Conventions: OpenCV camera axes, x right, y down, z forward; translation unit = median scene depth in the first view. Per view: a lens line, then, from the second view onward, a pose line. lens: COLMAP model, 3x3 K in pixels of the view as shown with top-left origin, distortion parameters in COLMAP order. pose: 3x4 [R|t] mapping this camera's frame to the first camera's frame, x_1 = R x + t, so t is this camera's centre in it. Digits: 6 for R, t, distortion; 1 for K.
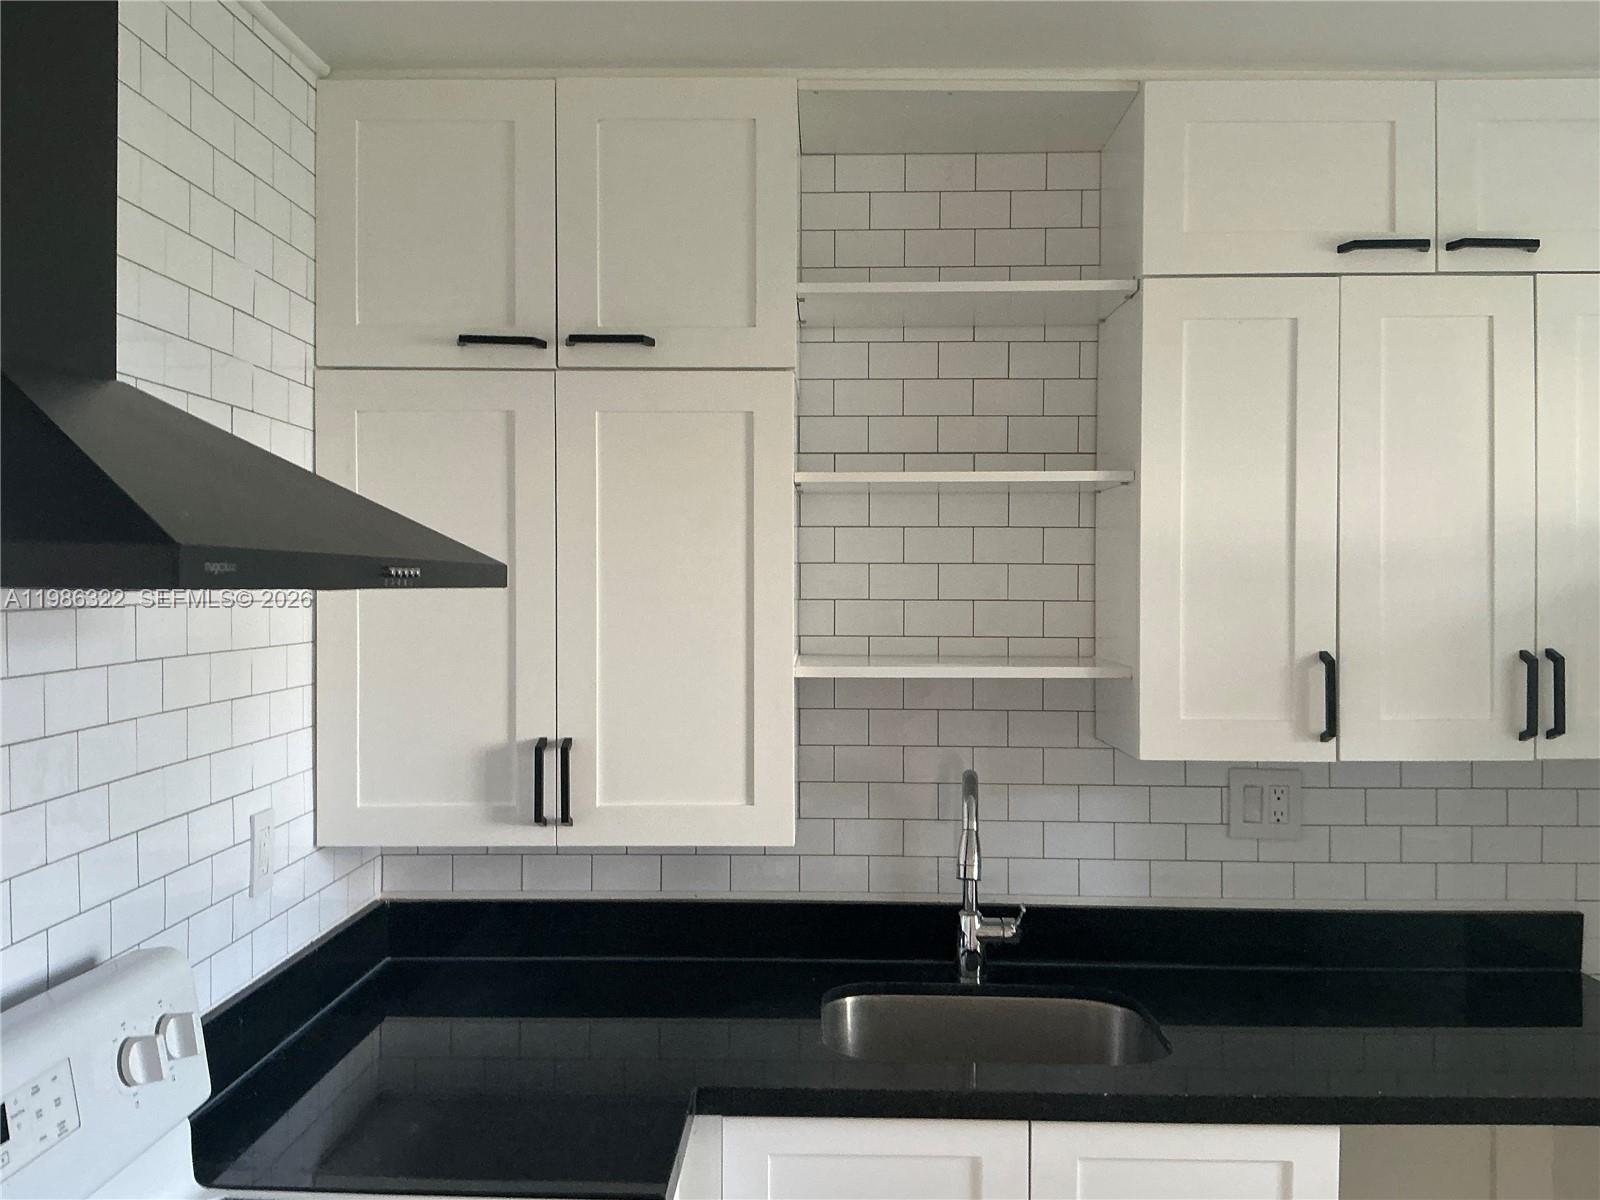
lens RADIAL K [[1322.6, 0, 800.0], [0, 1322.6, 600.0], [0, 0, 1]] dist [0.114575, -0.236557]
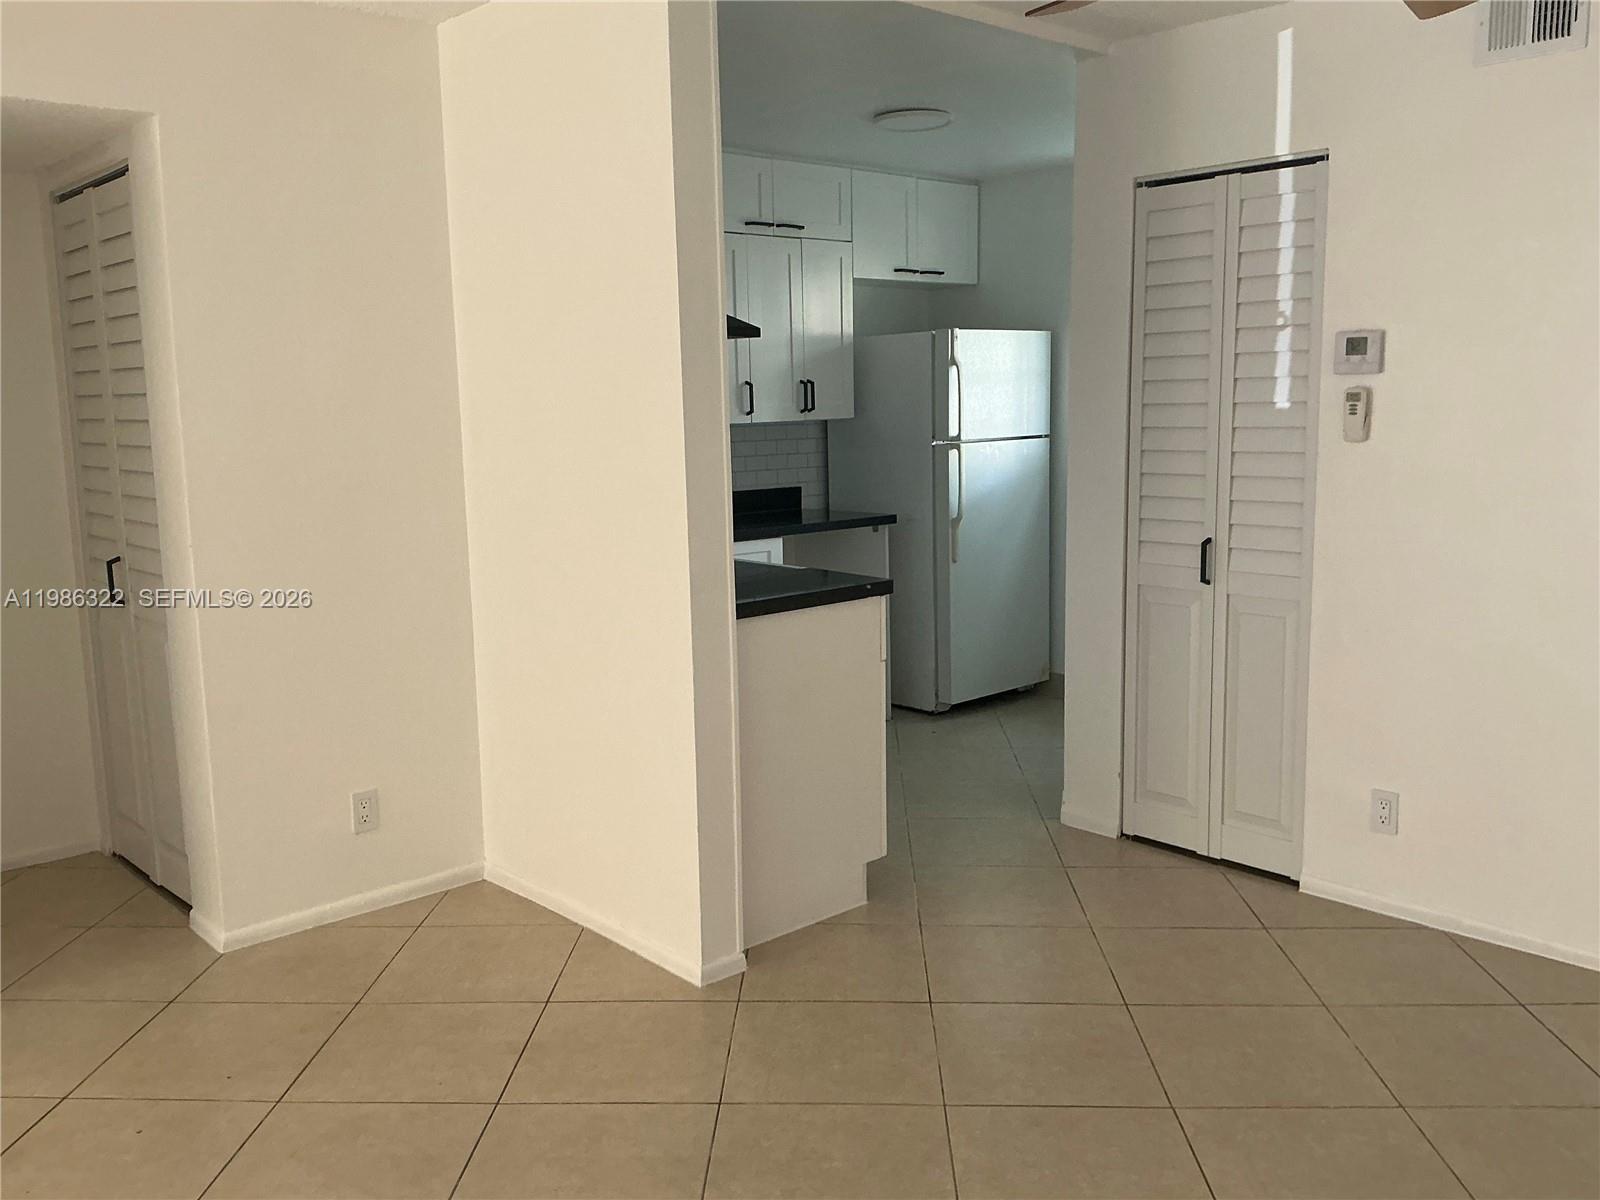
lens RADIAL K [[1331.6, 0, 800.0], [0, 1331.6, 600.0], [0, 0, 1]] dist [0.173270, -0.371258]
pose [[0.726403, -0.120202, 0.676675, -1.374808], [0.026587, 0.988764, 0.147100, 0.079883], [-0.686754, -0.088863, 0.721437, -1.024467]]
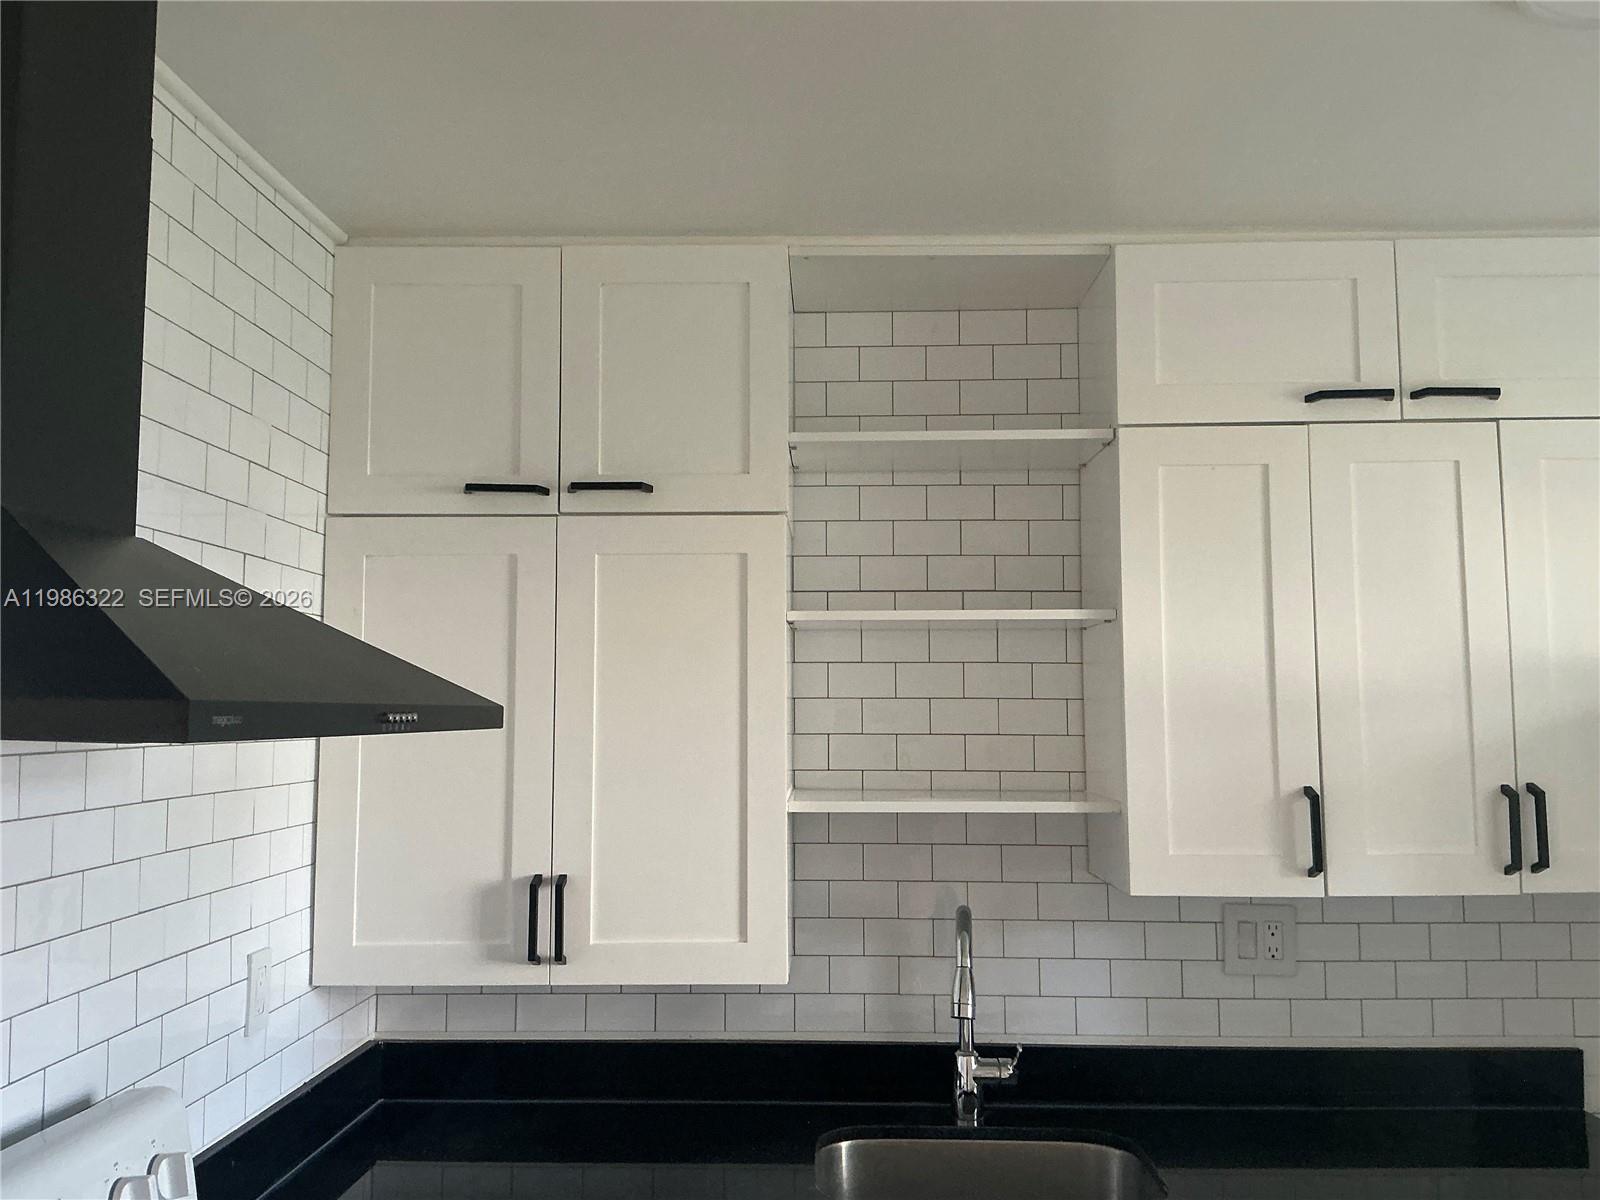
lens RADIAL K [[1322.6, 0, 800.0], [0, 1322.6, 600.0], [0, 0, 1]] dist [0.114575, -0.236557]
pose [[0.999979, -0.003906, -0.005231, 0.011520], [0.003381, 0.995289, -0.096891, -0.005326], [0.005585, 0.096871, 0.995281, -0.027407]]
